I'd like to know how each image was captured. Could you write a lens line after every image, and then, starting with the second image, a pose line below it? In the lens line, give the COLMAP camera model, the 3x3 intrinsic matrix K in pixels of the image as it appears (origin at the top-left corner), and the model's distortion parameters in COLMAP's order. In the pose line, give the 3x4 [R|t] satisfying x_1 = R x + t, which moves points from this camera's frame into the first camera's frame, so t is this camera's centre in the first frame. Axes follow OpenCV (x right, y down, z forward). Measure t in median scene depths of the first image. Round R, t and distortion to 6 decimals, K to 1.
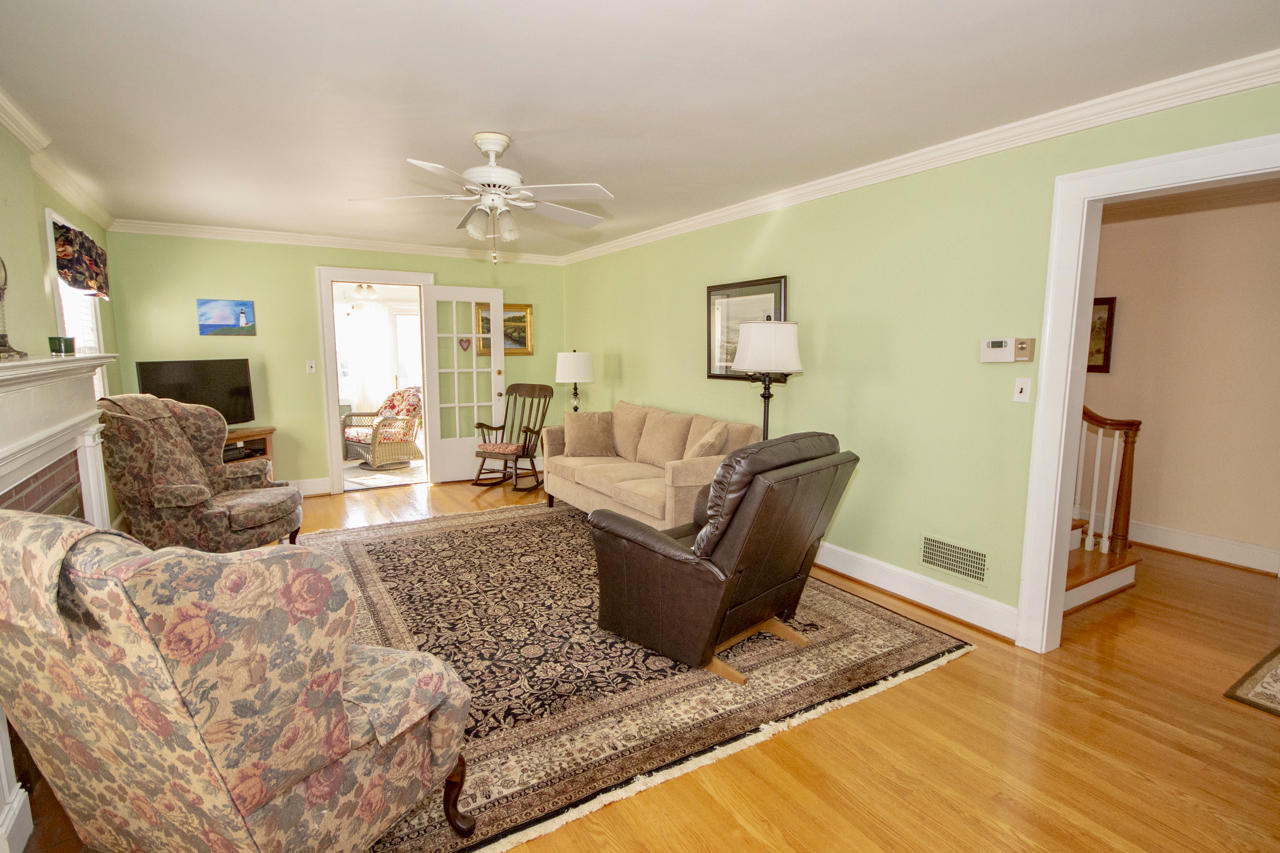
lens RADIAL K [[618.6, 0, 652.2], [0, 618.6, 432.3], [0, 0, 1]] dist [0.006899, -0.007140]
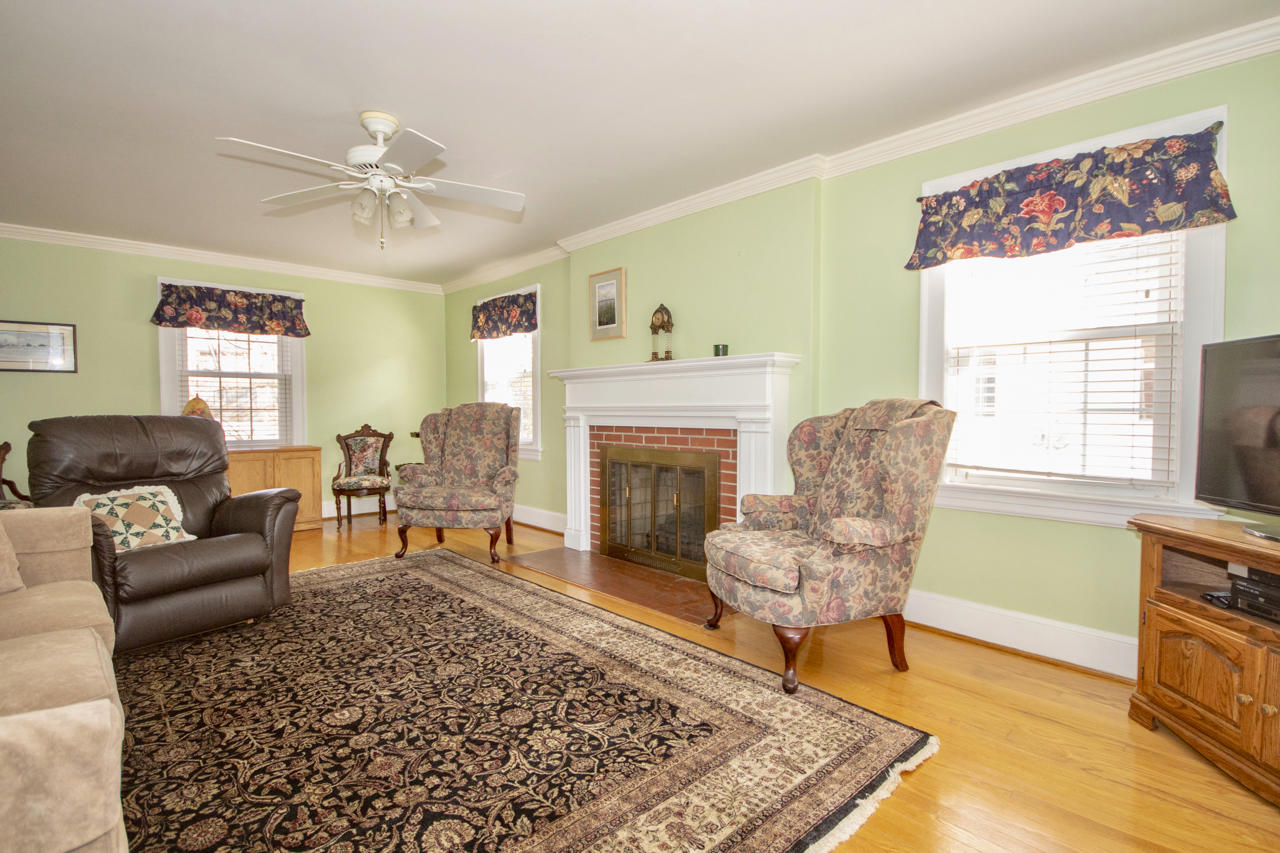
lens RADIAL K [[618.6, 0, 637.6], [0, 618.6, 428.2], [0, 0, 1]] dist [0.006899, -0.007140]
pose [[-0.984785, -0.003742, -0.173737, -0.400898], [-0.032190, 0.986394, 0.161217, -0.139025], [0.170770, 0.164357, -0.971506, 1.726513]]
